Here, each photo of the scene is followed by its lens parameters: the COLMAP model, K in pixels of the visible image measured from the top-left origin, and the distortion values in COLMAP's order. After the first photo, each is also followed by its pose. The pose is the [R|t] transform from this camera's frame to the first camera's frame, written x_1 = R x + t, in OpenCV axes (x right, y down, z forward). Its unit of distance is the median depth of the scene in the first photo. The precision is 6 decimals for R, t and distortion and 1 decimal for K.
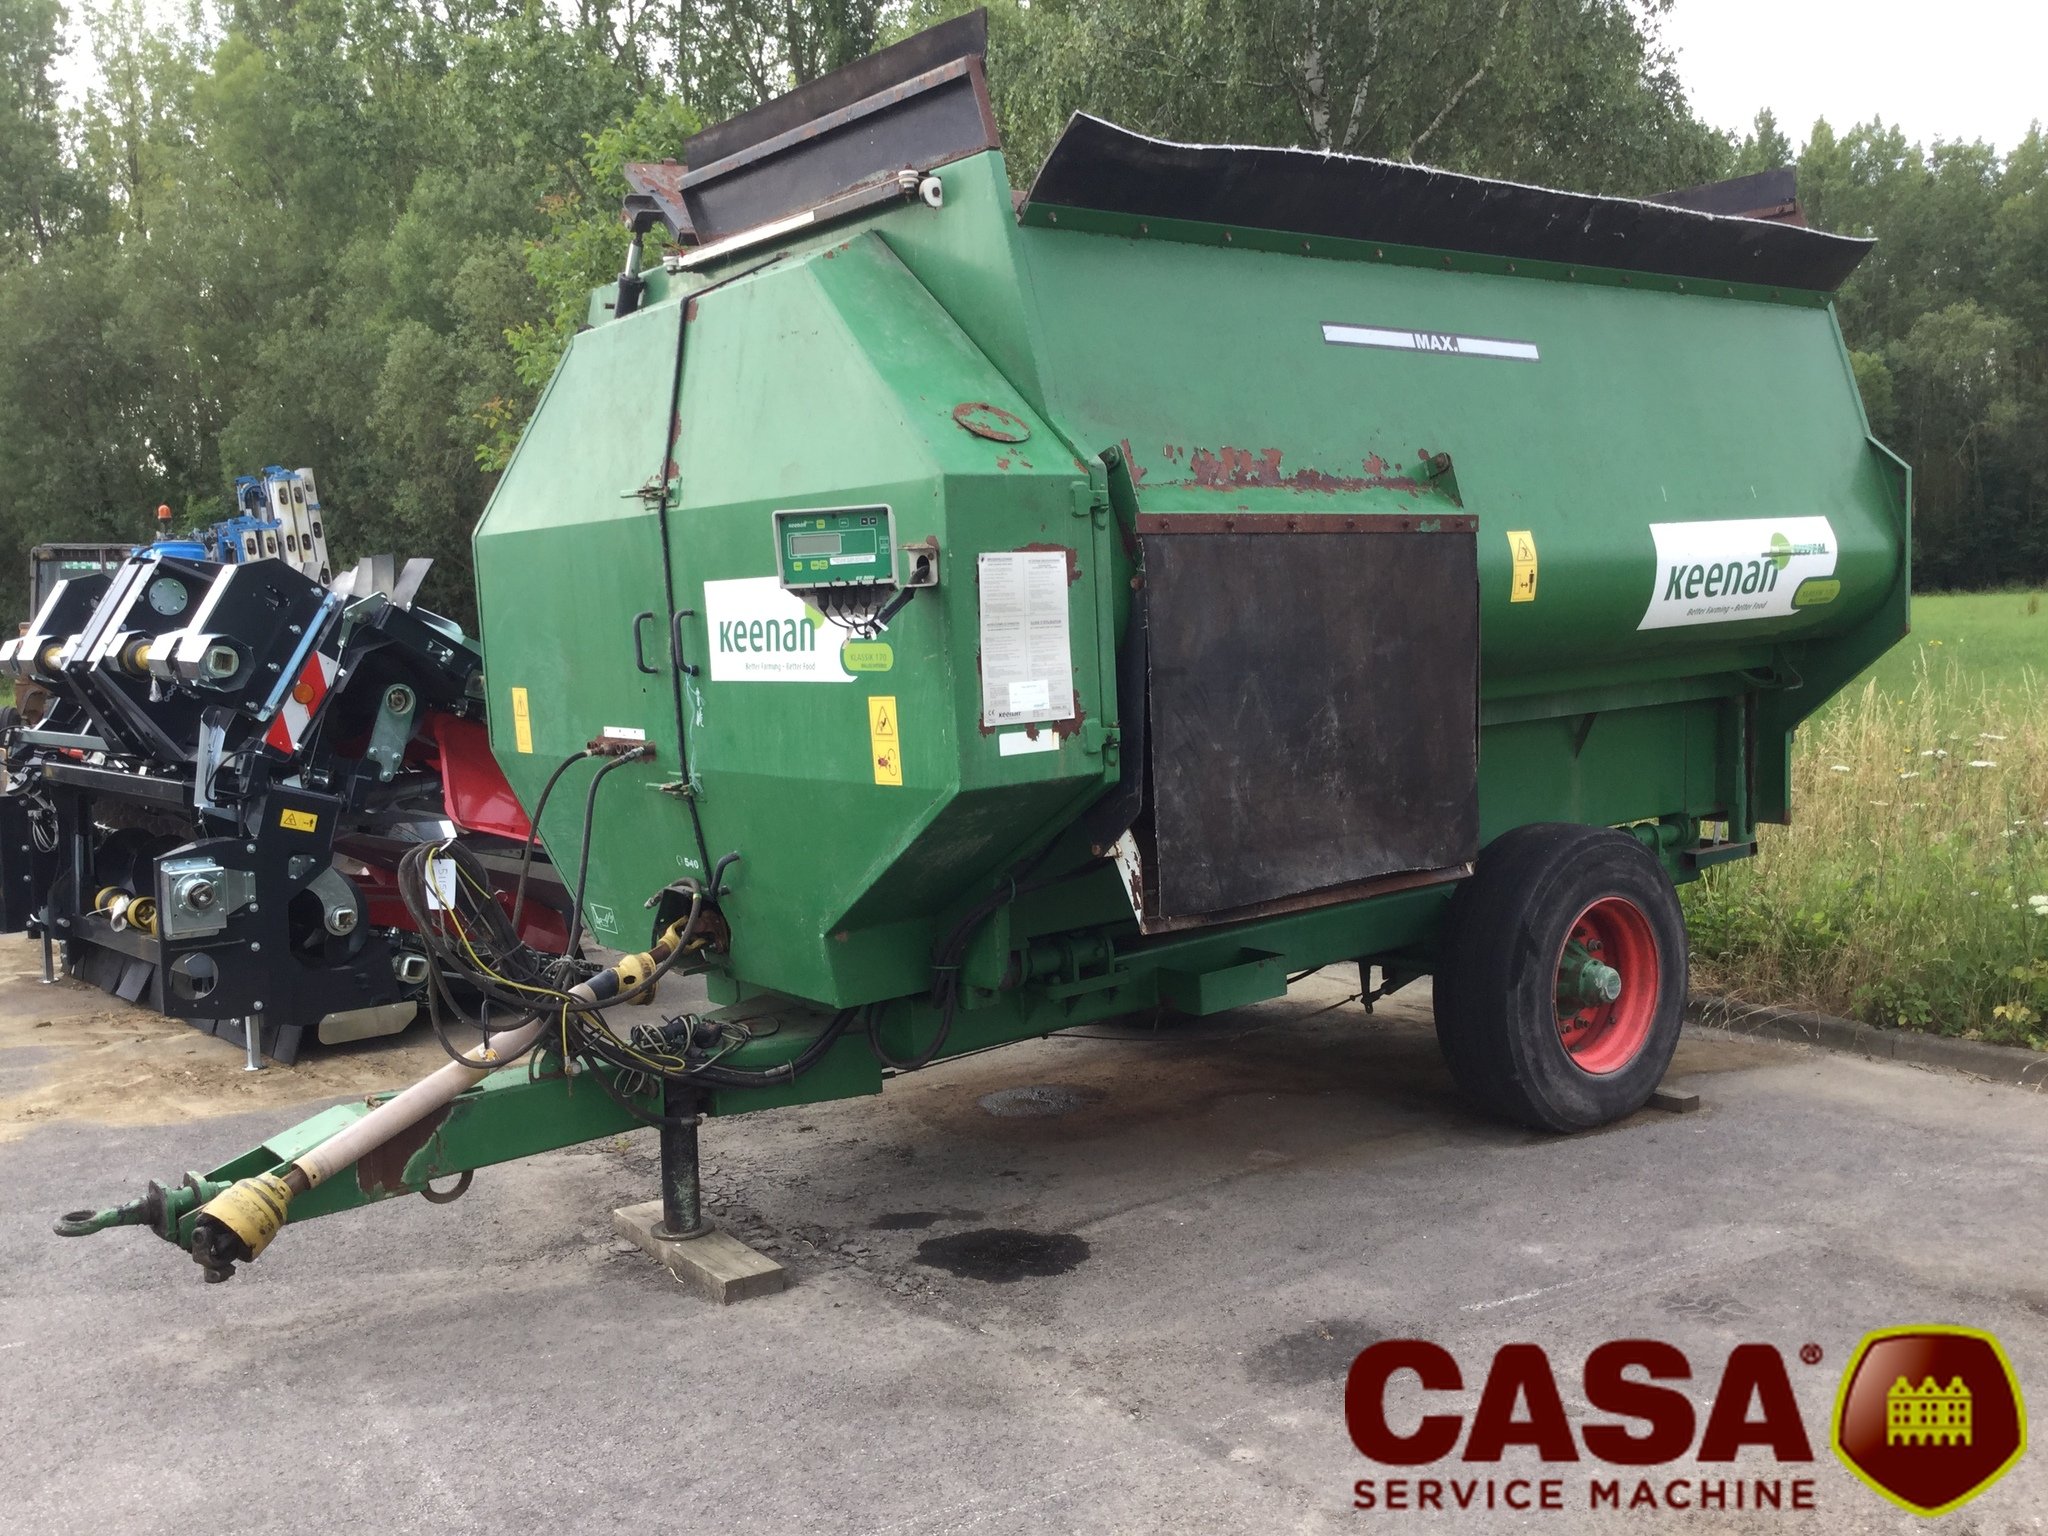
lens RADIAL K [[1848.2, 0, 1018.3], [0, 1848.2, 780.8], [0, 0, 1]] dist [0.142435, -0.275983]
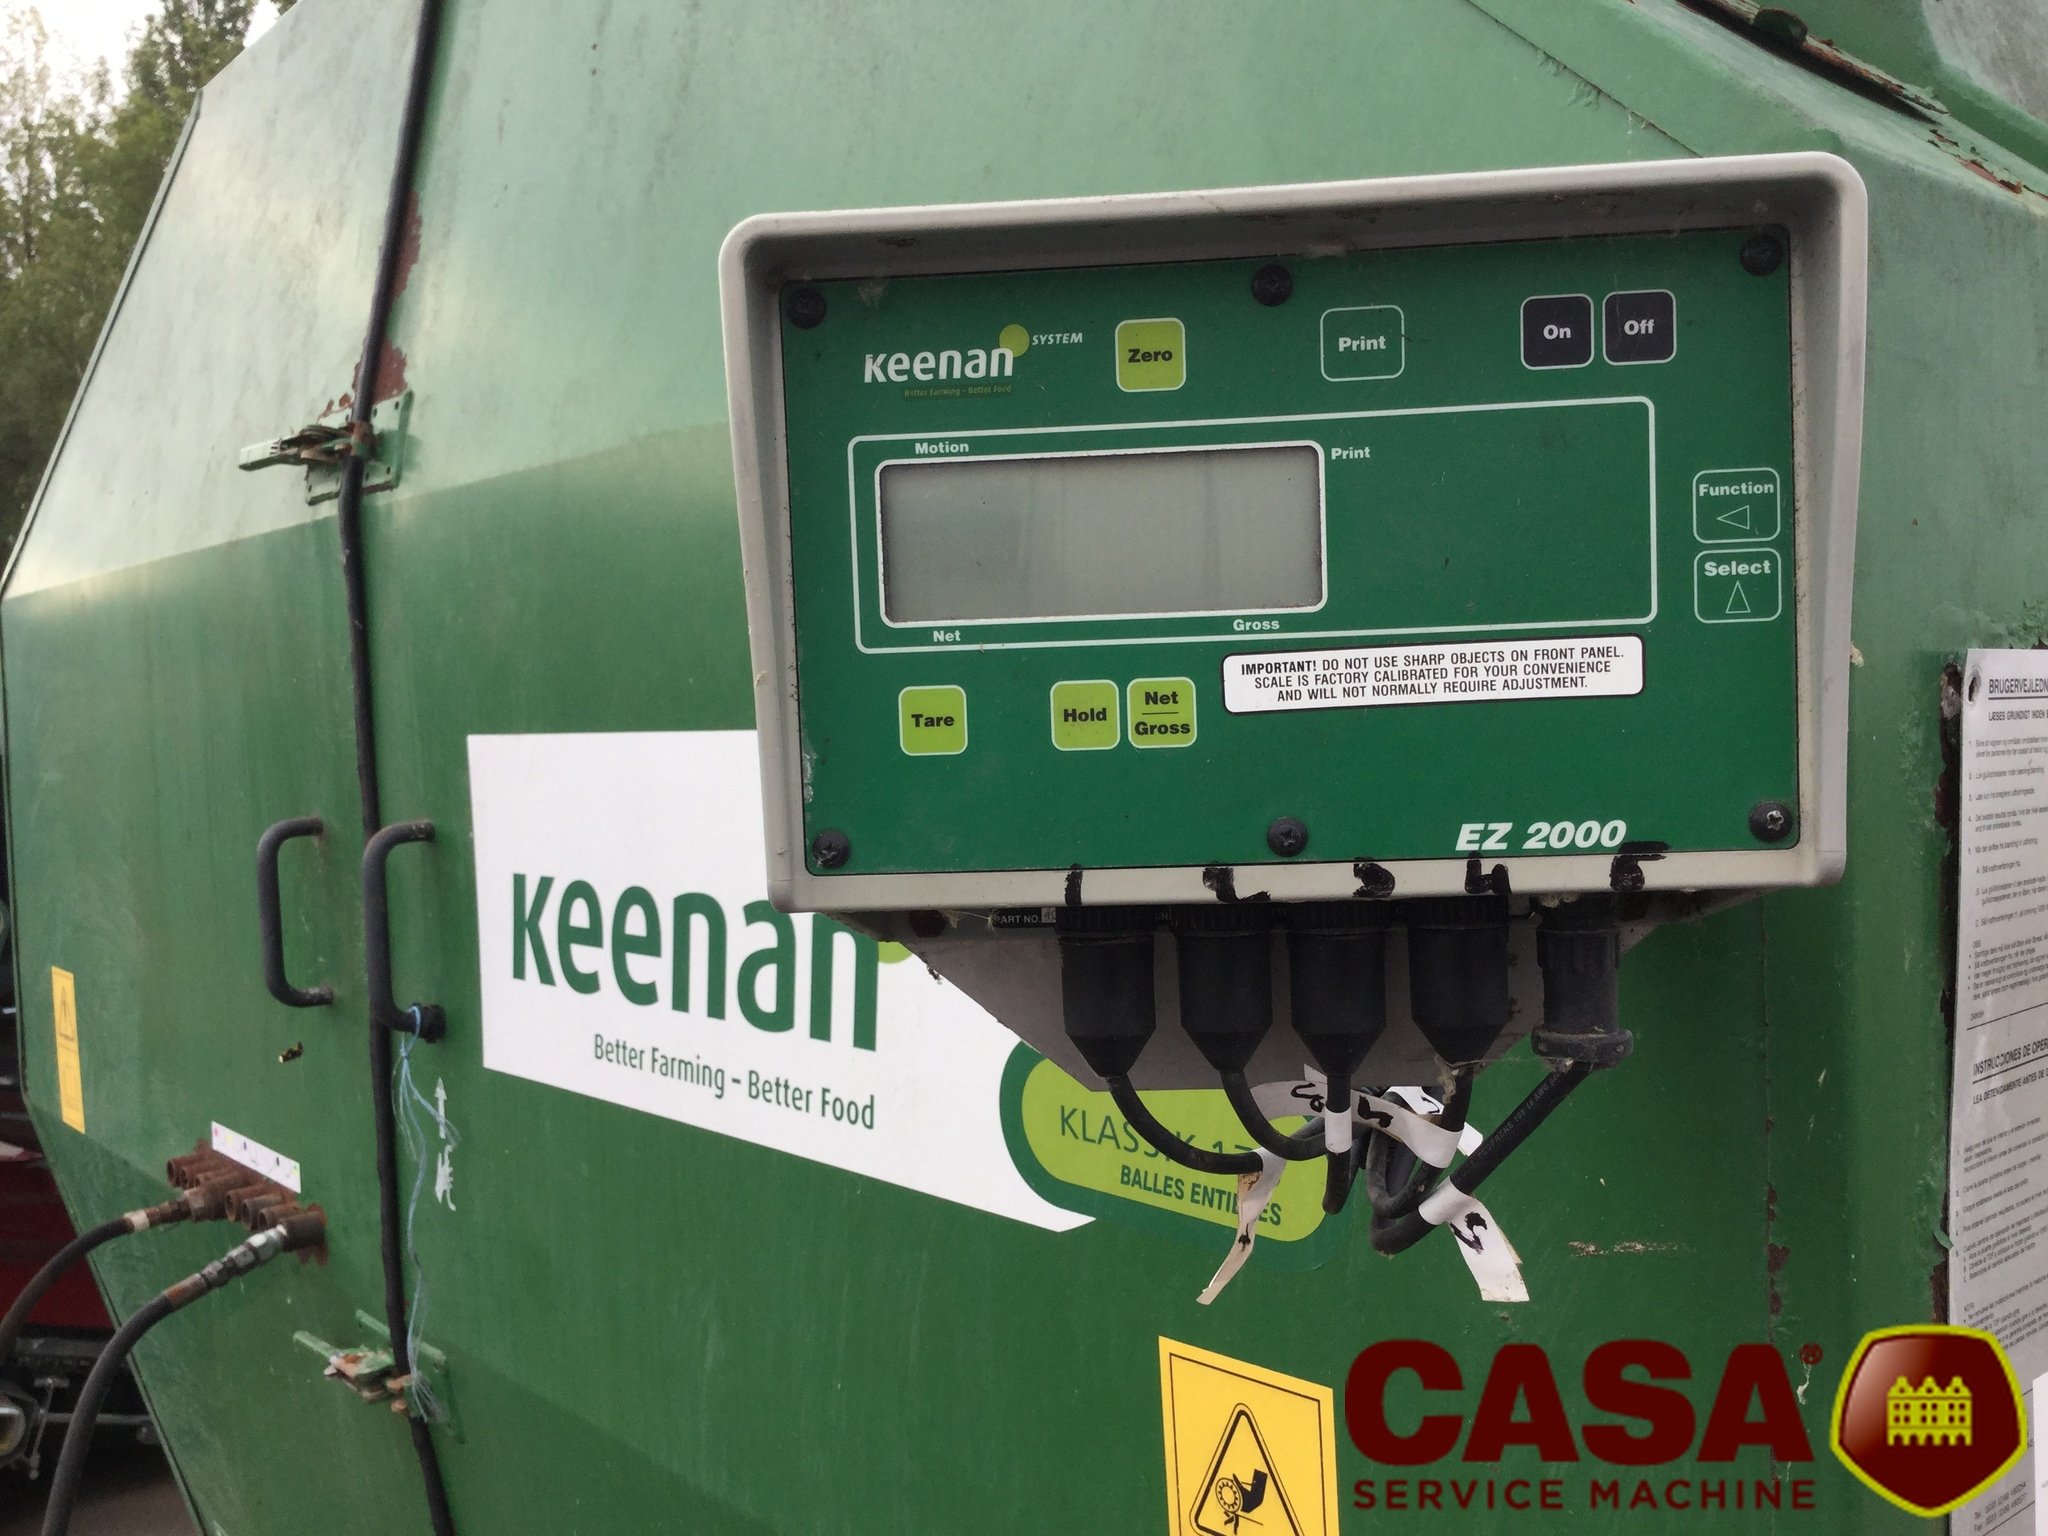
lens RADIAL K [[1848.2, 0, 1018.3], [0, 1848.2, 780.8], [0, 0, 1]] dist [0.142435, -0.275983]
pose [[0.998985, 0.018212, 0.041210, -0.104236], [-0.015715, 0.998068, -0.060113, -0.092450], [-0.042225, 0.059405, 0.997341, 0.778087]]
